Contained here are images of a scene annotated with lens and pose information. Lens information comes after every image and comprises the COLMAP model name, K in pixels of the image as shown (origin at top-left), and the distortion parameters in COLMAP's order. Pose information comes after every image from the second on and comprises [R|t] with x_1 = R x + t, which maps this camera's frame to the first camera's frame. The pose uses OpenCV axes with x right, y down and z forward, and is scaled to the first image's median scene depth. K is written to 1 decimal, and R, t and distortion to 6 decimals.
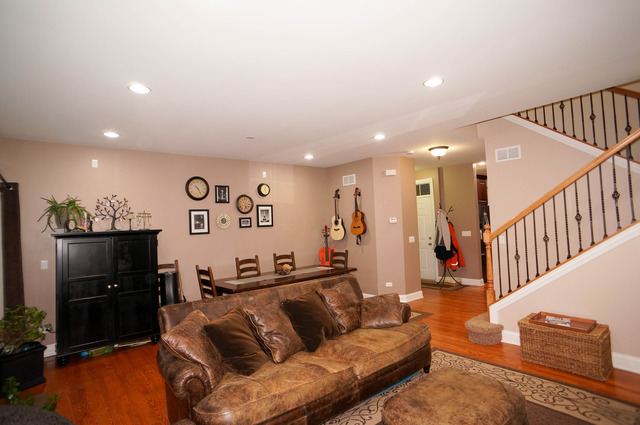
lens RADIAL K [[334.5, 0, 324.2], [0, 334.5, 212.1], [0, 0, 1]] dist [-0.001738, -0.000200]
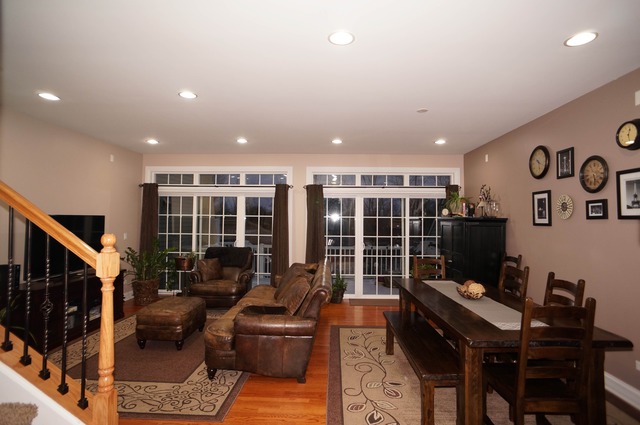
lens RADIAL K [[334.5, 0, 324.2], [0, 334.5, 212.1], [0, 0, 1]] dist [-0.001738, -0.000200]
pose [[-0.666644, 0.025410, -0.744943, 0.449731], [0.051877, 0.998577, -0.012363, 0.020603], [0.743568, -0.046888, -0.667014, 1.081148]]
